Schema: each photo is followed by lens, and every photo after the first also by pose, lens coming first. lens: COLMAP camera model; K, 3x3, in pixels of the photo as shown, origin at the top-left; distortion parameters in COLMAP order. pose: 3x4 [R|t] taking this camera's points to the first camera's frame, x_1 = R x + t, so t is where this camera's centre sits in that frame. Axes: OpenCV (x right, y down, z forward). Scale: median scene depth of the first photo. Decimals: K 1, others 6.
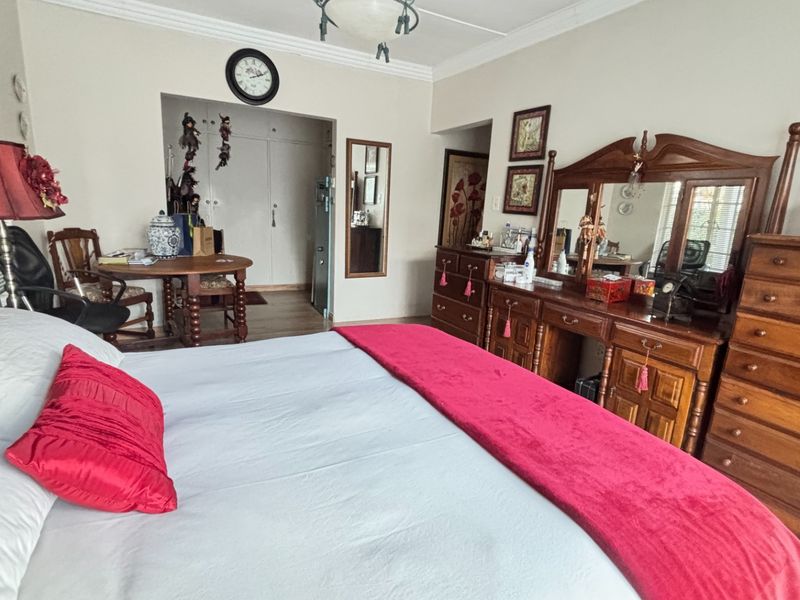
lens RADIAL K [[445.2, 0, 400.0], [0, 445.2, 300.0], [0, 0, 1]] dist [0.029860, -0.043726]
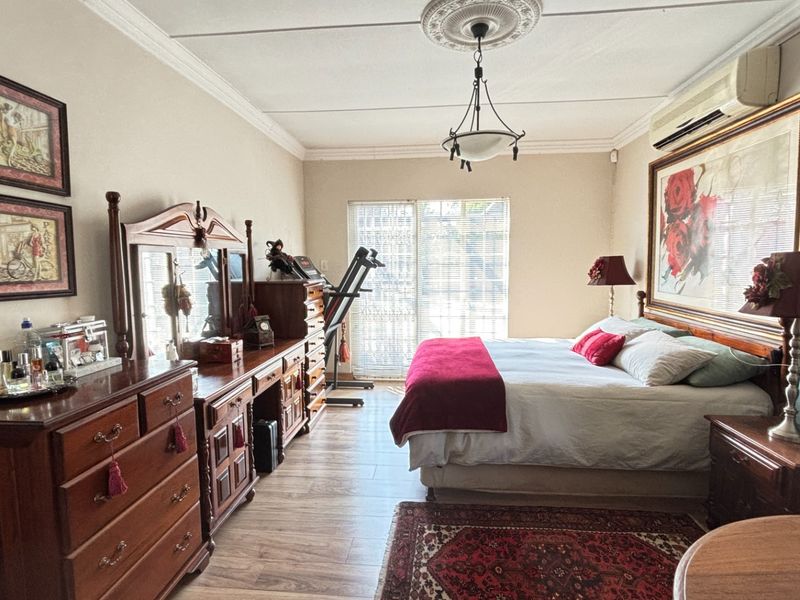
lens RADIAL K [[445.2, 0, 400.0], [0, 445.2, 300.0], [0, 0, 1]] dist [0.029860, -0.043726]
pose [[-0.837855, -0.091026, 0.538250, -0.330602], [0.077160, 0.956353, 0.281843, -0.308481], [-0.540412, 0.277675, -0.794262, 1.226076]]
